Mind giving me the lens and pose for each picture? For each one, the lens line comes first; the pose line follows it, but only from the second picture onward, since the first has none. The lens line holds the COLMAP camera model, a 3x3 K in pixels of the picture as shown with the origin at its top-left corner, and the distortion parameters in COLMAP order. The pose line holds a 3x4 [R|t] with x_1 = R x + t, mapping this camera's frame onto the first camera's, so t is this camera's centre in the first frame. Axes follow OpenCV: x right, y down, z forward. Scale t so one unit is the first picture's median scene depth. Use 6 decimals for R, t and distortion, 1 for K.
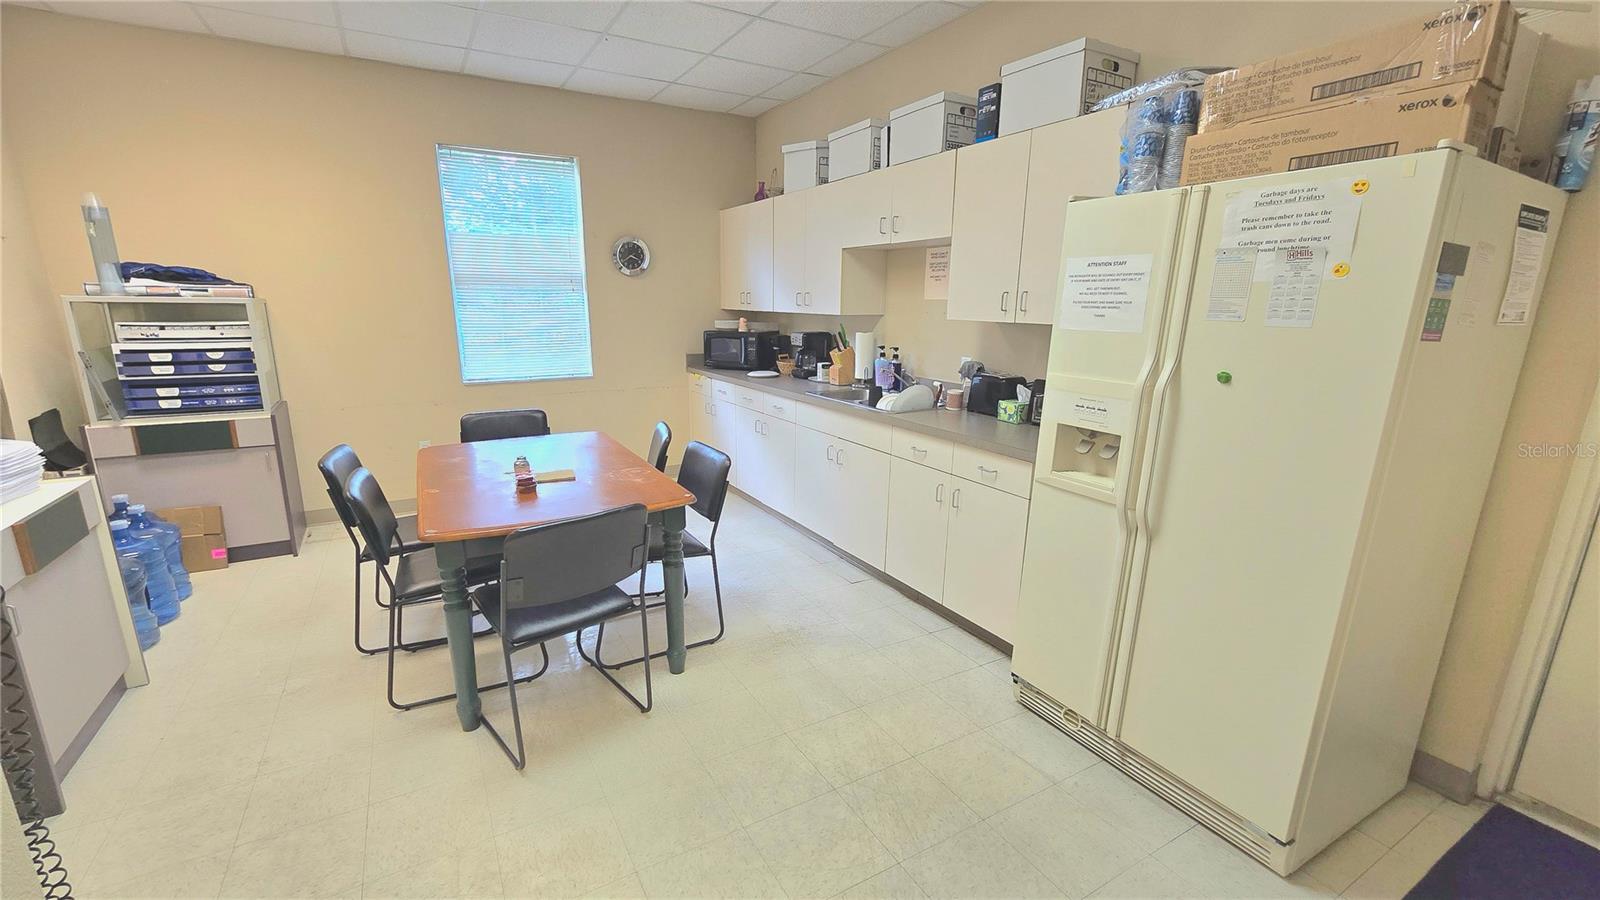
lens RADIAL K [[652.3, 0, 791.1], [0, 652.3, 462.9], [0, 0, 1]] dist [-0.001528, 0.000356]
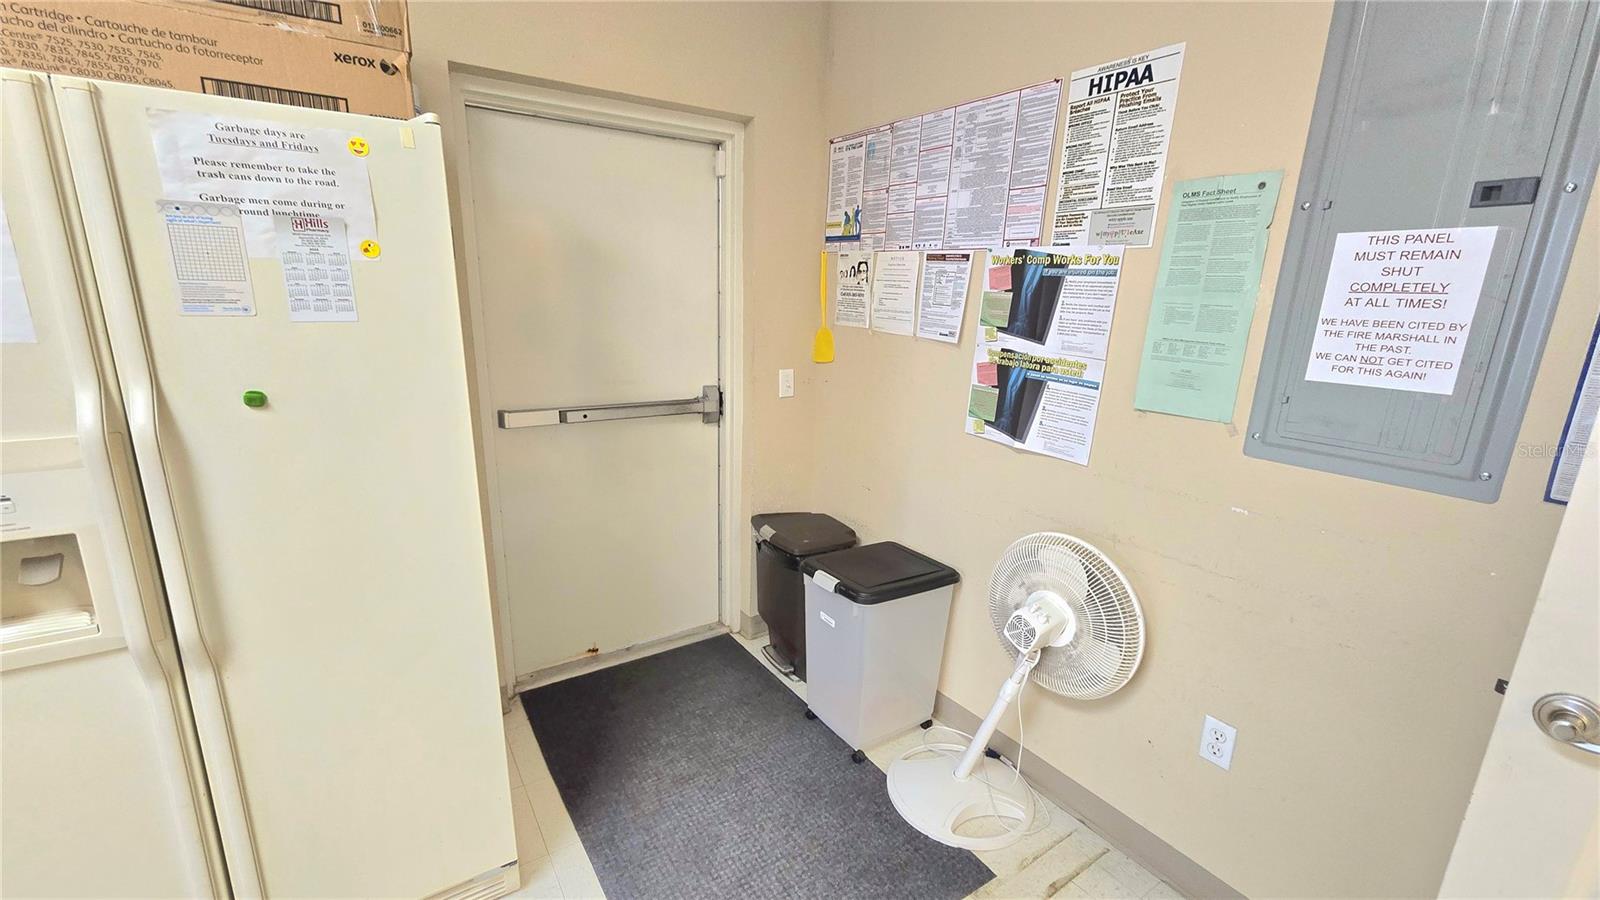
lens RADIAL K [[652.3, 0, 791.1], [0, 652.3, 450.6], [0, 0, 1]] dist [-0.001528, 0.000356]
pose [[-0.051263, -0.252030, 0.966361, -0.033807], [0.216628, 0.941788, 0.257113, -0.146652], [-0.974907, 0.222521, 0.006318, 0.510142]]
